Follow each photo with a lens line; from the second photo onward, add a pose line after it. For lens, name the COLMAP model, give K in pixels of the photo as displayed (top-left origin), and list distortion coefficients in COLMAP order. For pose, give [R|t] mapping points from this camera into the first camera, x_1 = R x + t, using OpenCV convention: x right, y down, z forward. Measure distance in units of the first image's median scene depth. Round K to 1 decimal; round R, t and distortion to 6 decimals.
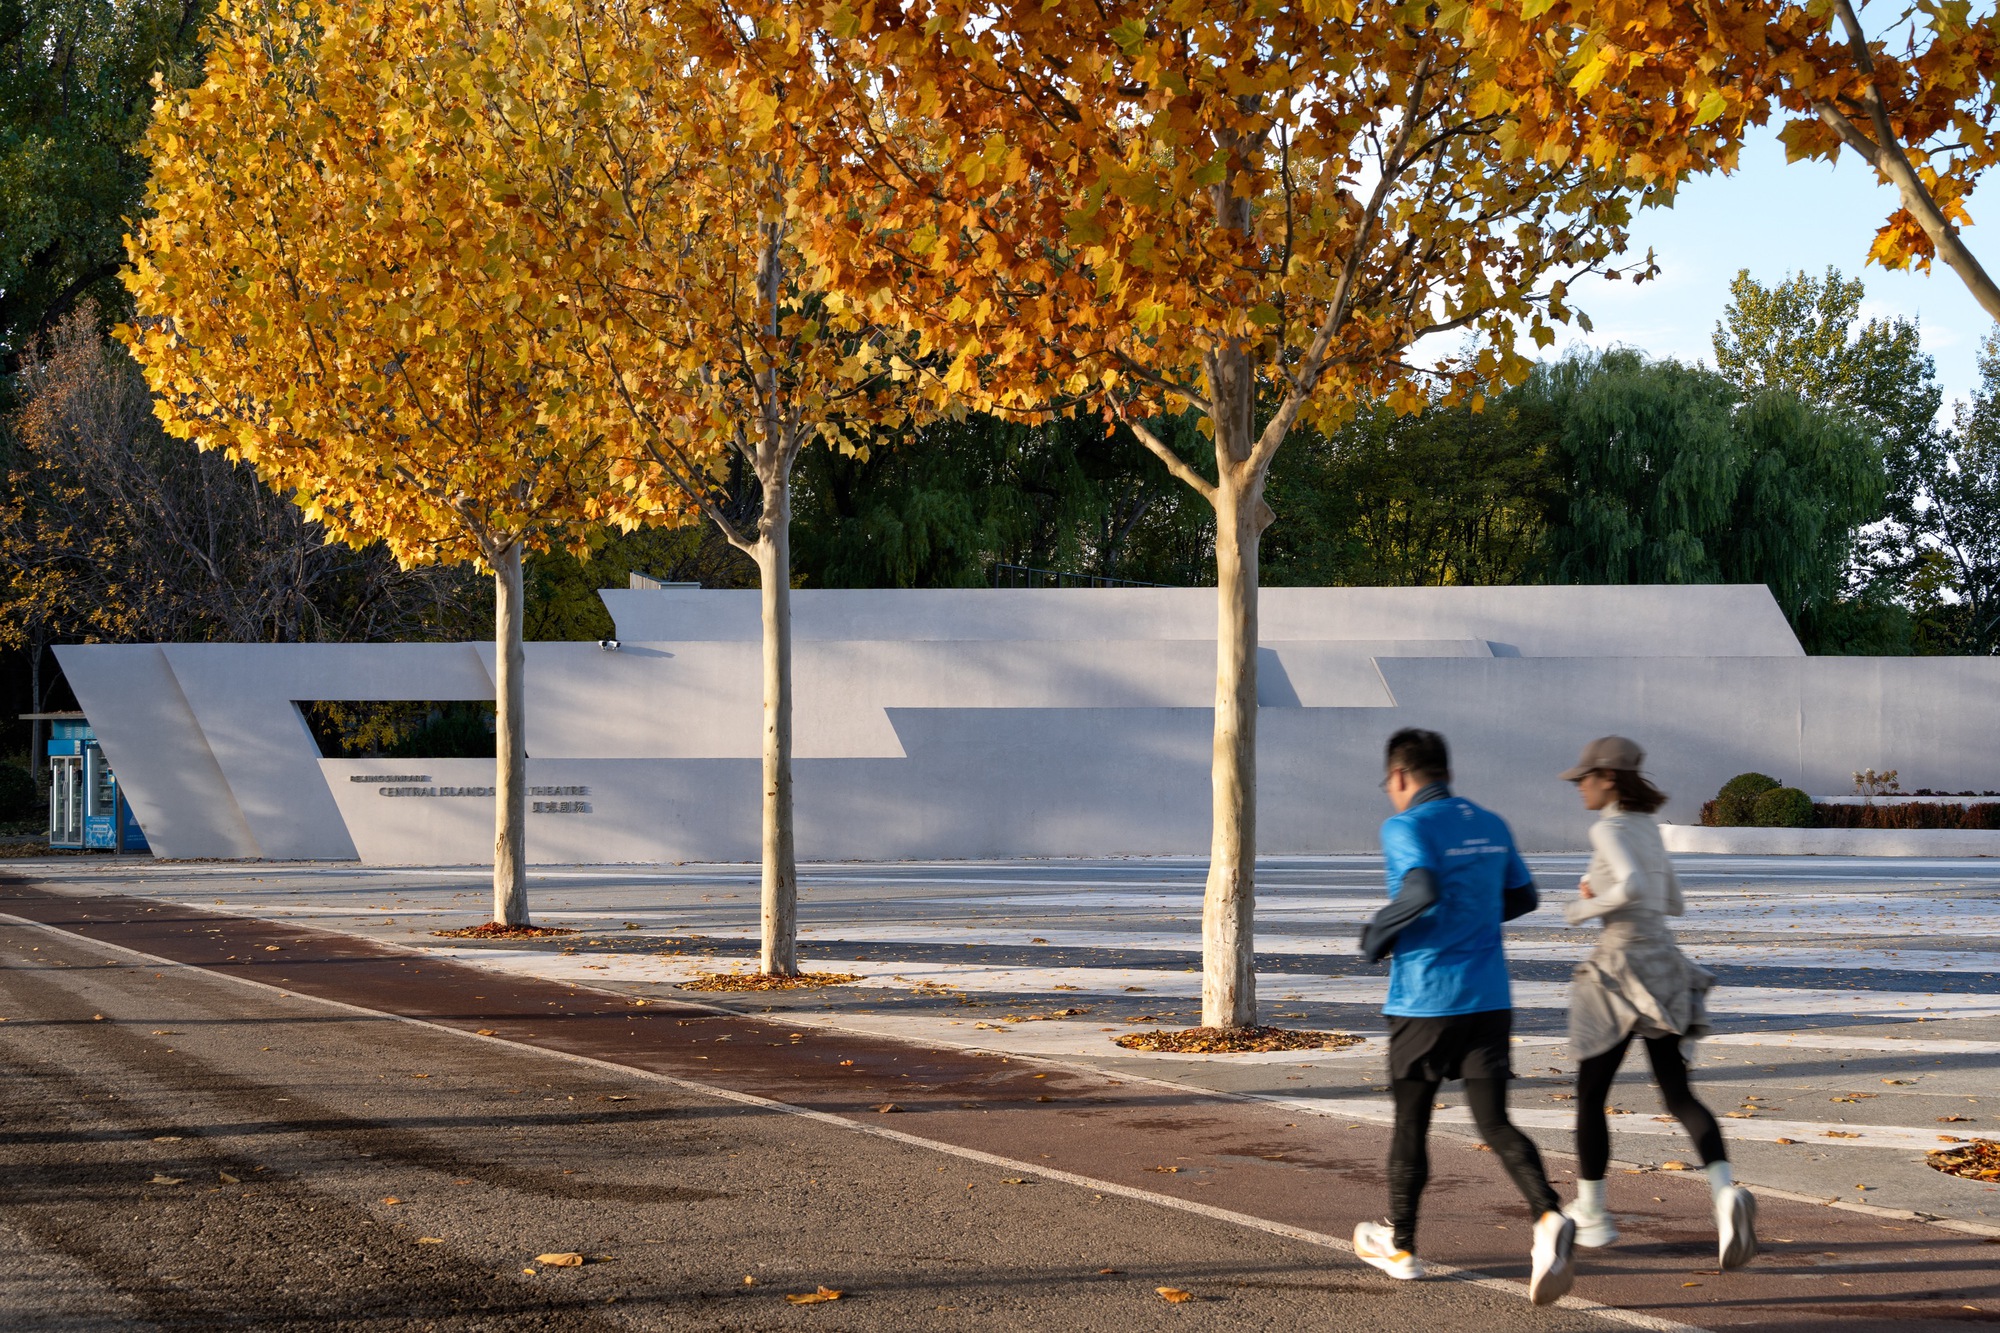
lens RADIAL K [[2940.6, 0, 1001.4], [0, 2940.6, 668.4], [0, 0, 1]] dist [-0.160247, 0.000000]
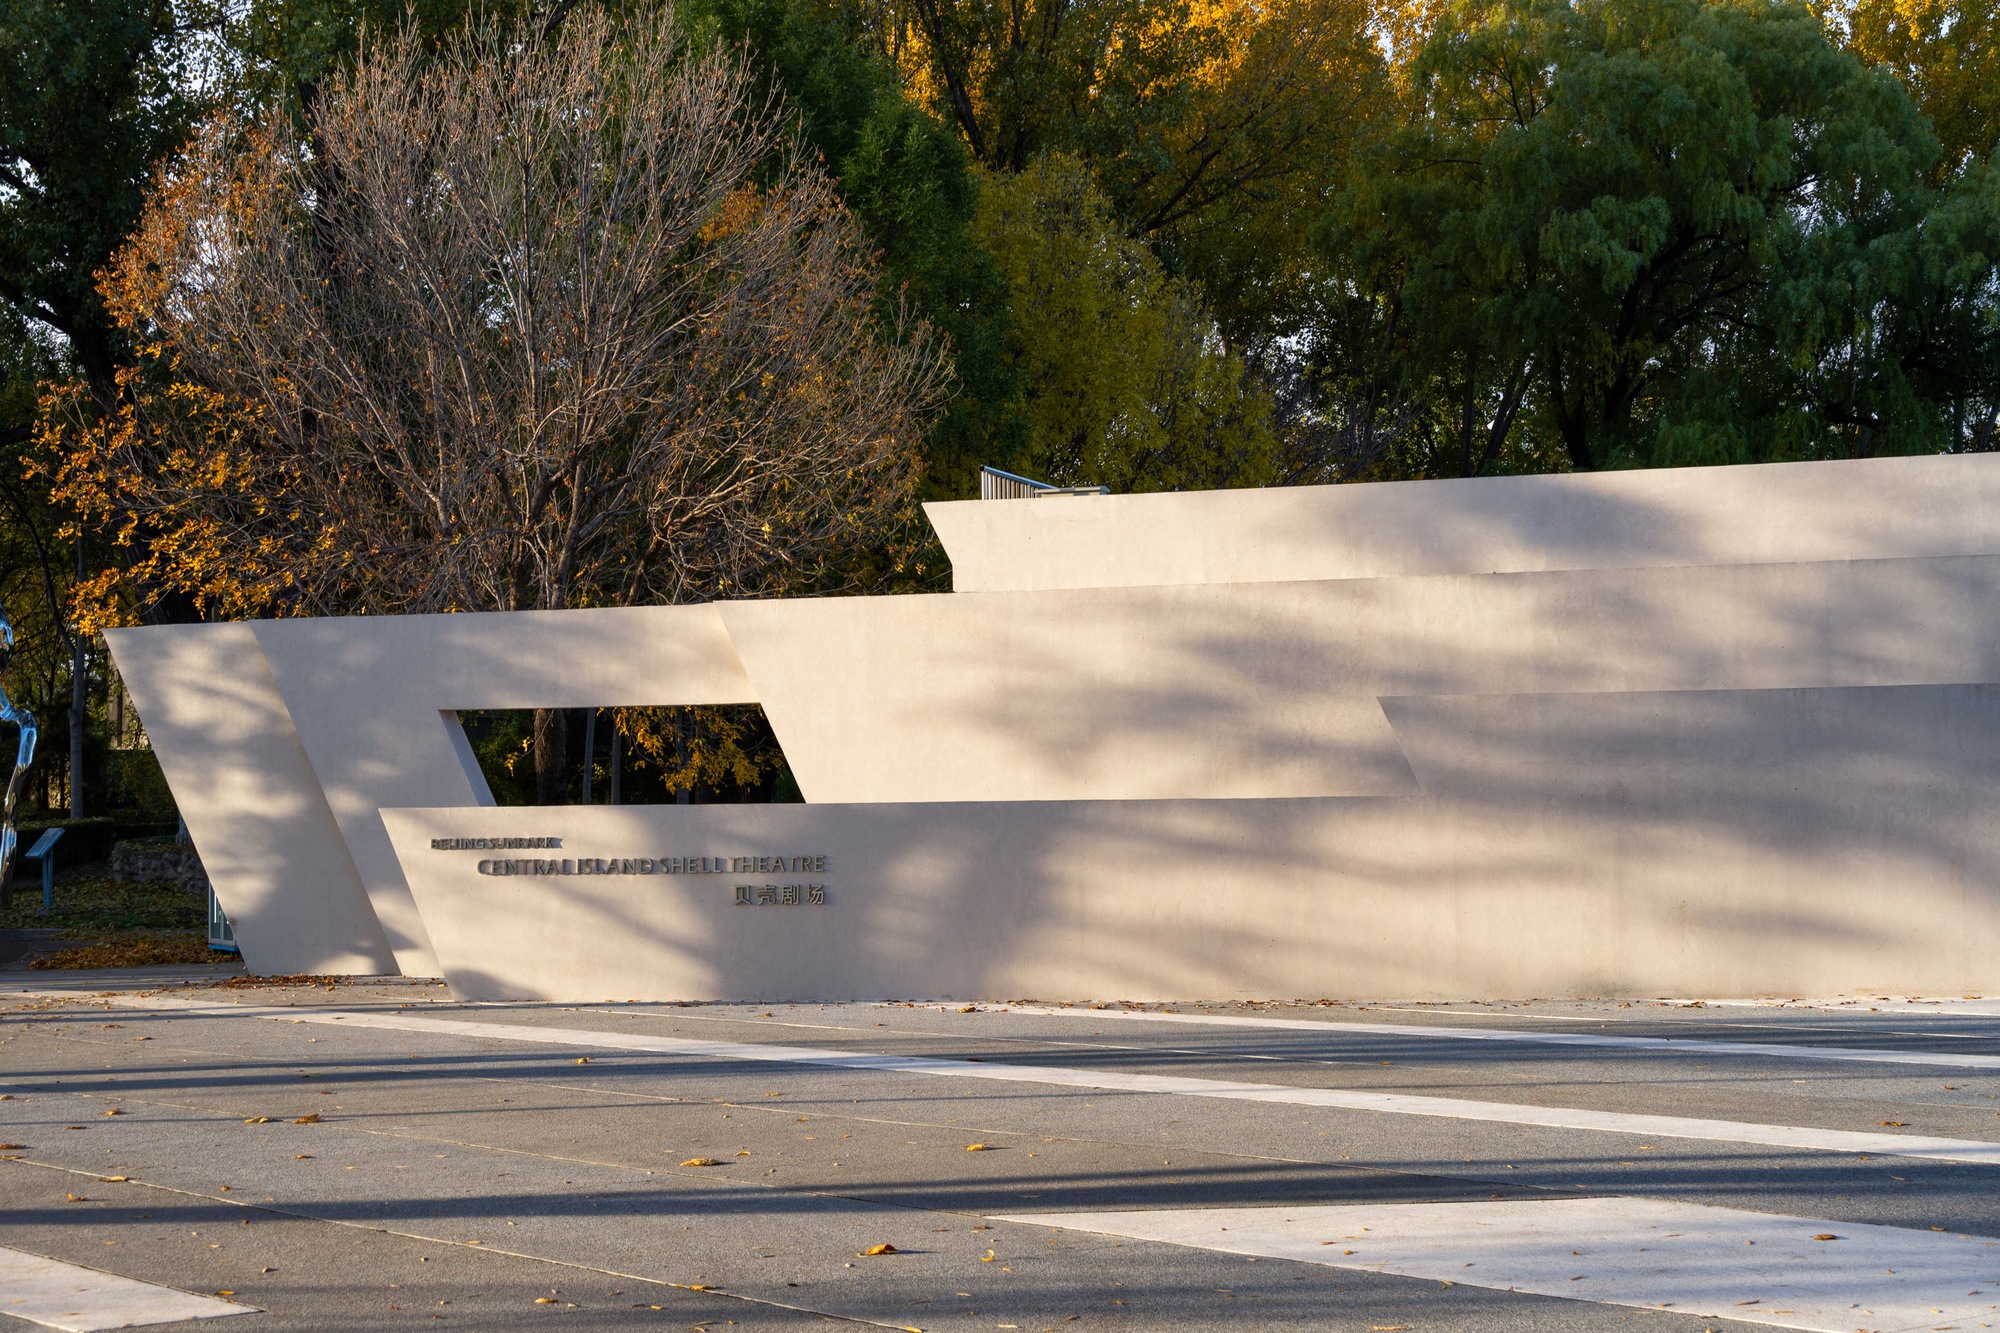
lens RADIAL K [[3382.6, 0, 1007.0], [0, 3382.6, 662.7], [0, 0, 1]] dist [0.051082, 0.000000]
pose [[0.969467, -0.020364, -0.244374, 0.040371], [0.017877, 0.999763, -0.012391, 0.013379], [0.244568, 0.007645, 0.969602, 0.404999]]
